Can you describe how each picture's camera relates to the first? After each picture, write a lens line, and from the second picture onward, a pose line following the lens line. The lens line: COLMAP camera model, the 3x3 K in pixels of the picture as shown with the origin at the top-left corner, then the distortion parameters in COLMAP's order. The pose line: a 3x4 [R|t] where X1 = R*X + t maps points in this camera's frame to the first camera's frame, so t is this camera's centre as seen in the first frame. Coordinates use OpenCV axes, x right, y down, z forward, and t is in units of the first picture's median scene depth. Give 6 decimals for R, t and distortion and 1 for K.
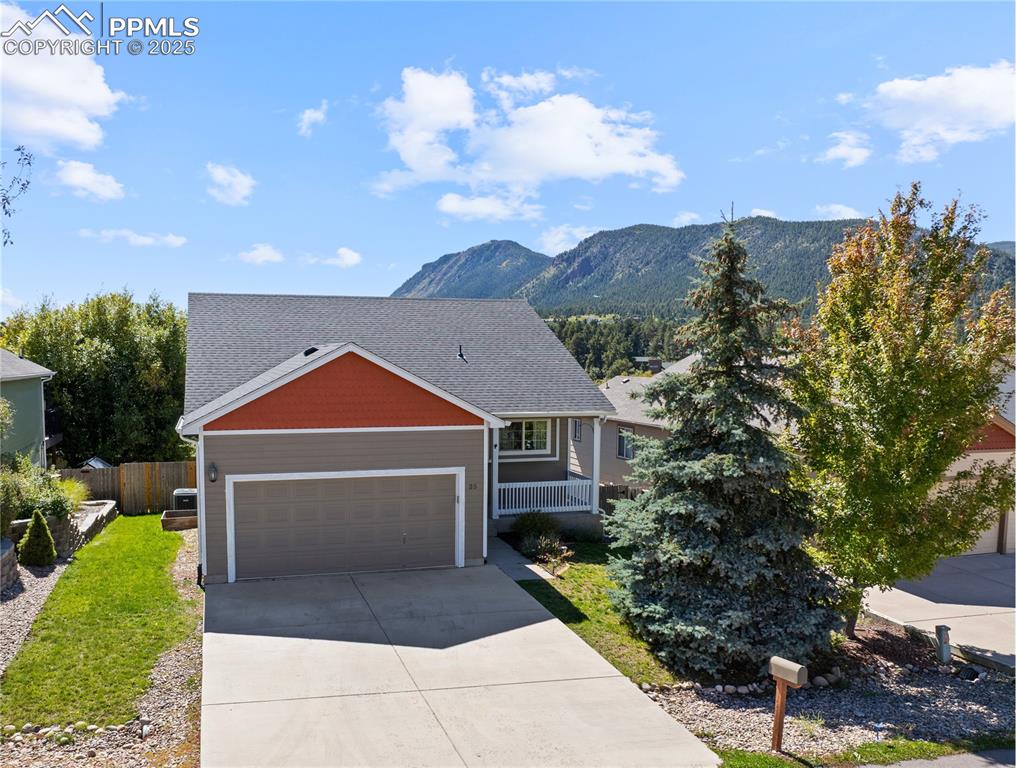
lens RADIAL K [[821.5, 0, 427.5], [0, 821.5, 436.4], [0, 0, 1]] dist [-0.040109, -0.003104]
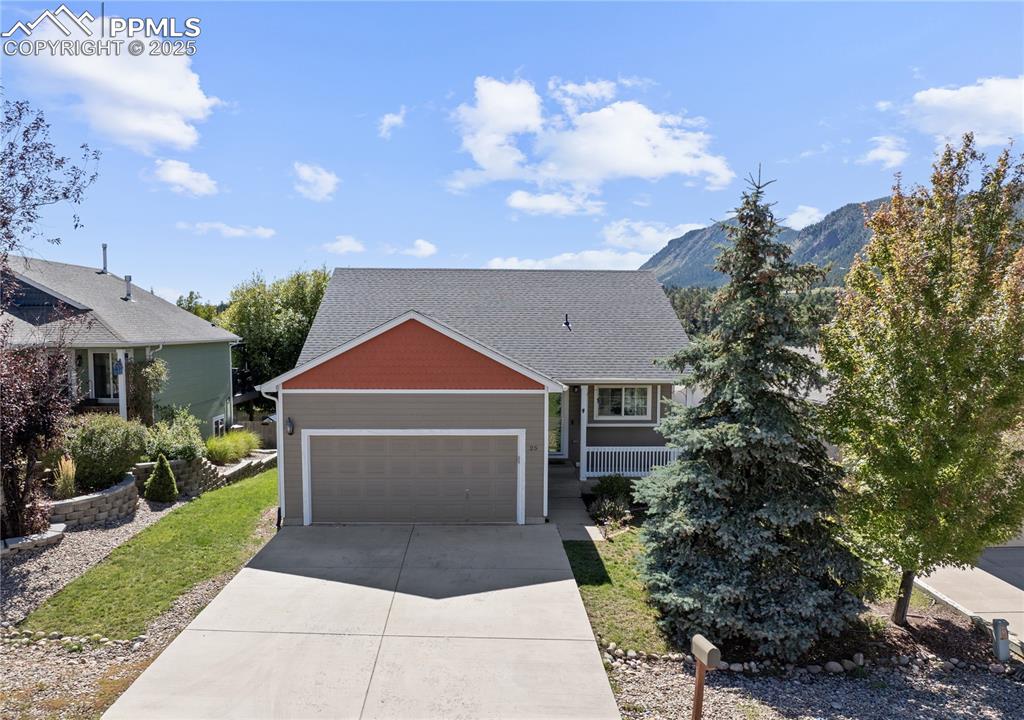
lens RADIAL K [[759.5, 0, 496.5], [0, 759.5, 399.6], [0, 0, 1]] dist [-0.040978, 0.001400]
pose [[0.974736, 0.023542, -0.222115, 0.269957], [-0.023889, 0.999714, 0.001125, -0.000726], [0.222078, 0.004209, 0.975020, 0.056509]]
